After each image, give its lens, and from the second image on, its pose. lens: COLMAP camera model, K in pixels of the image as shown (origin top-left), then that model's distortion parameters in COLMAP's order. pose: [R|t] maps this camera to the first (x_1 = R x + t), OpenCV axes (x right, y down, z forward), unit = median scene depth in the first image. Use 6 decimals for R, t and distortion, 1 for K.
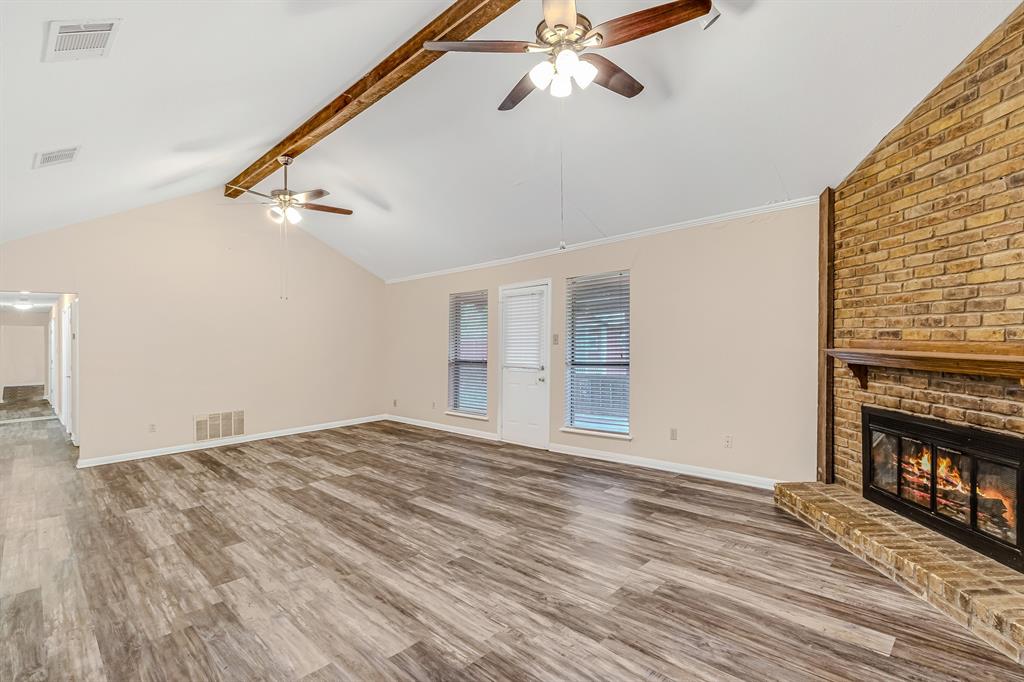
lens RADIAL K [[498.6, 0, 512.0], [0, 498.6, 341.0], [0, 0, 1]] dist [0.001355, 0.000334]
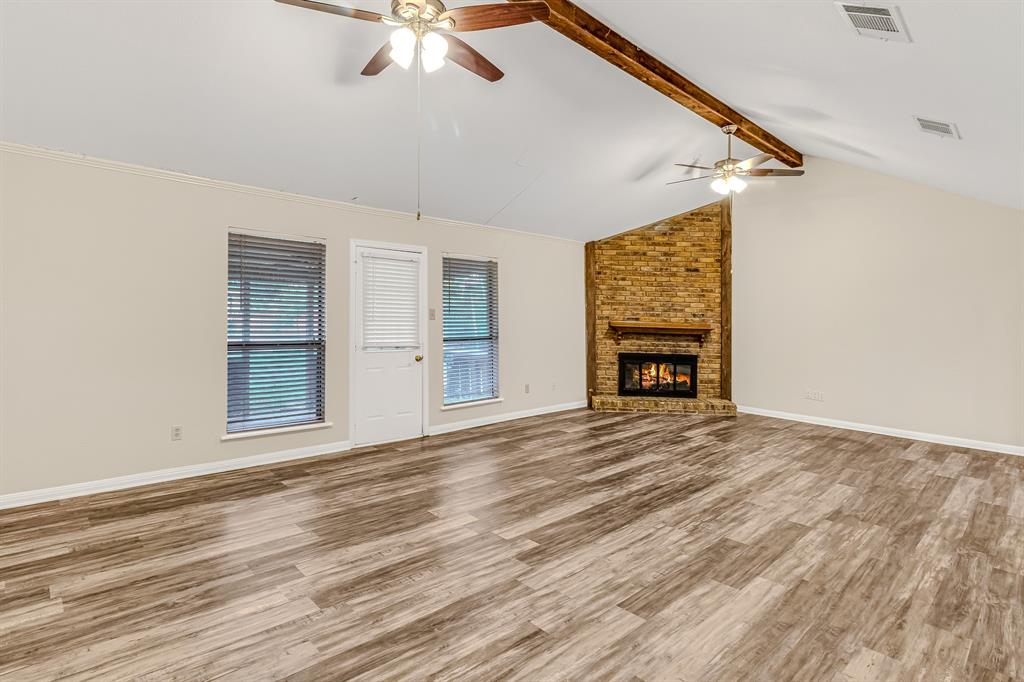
lens RADIAL K [[547.8, 0, 511.7], [0, 547.8, 310.5], [0, 0, 1]] dist [0.001446, 0.000495]
pose [[-0.010246, 0.034544, 0.999351, -1.625800], [-0.014475, 0.999293, -0.034690, 0.040083], [-0.999843, -0.014821, -0.009738, 1.490252]]
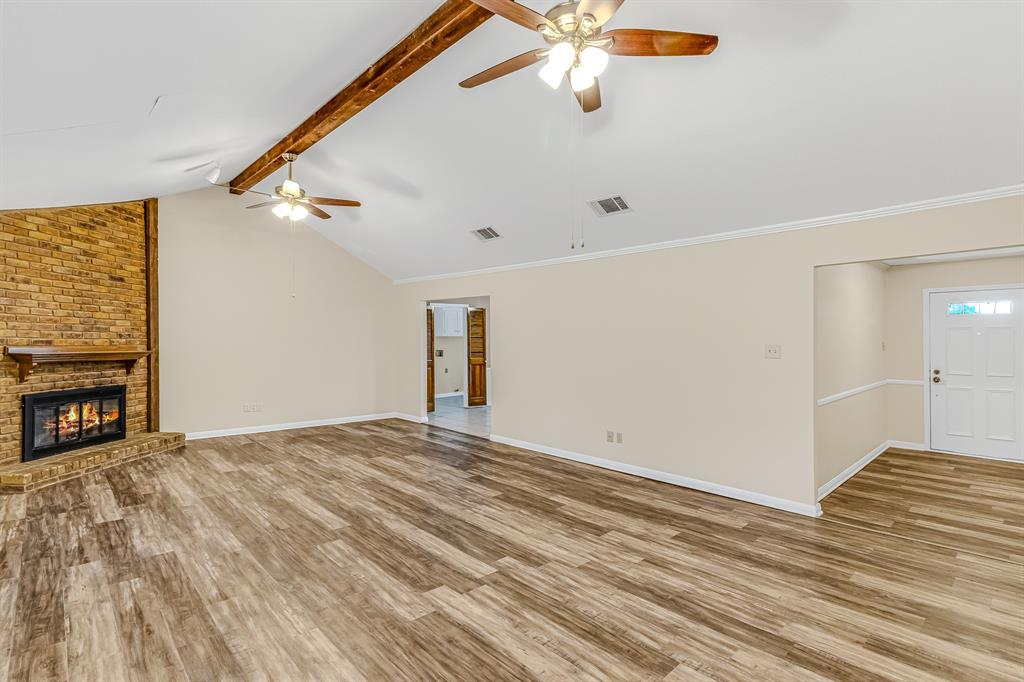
lens RADIAL K [[473.3, 0, 533.1], [0, 473.3, 331.2], [0, 0, 1]] dist [0.003797, 0.000380]
pose [[-0.999342, 0.018434, -0.031251, -0.651983], [0.018784, 0.999763, -0.010968, -0.003209], [0.031041, -0.011548, -0.999451, 2.358825]]
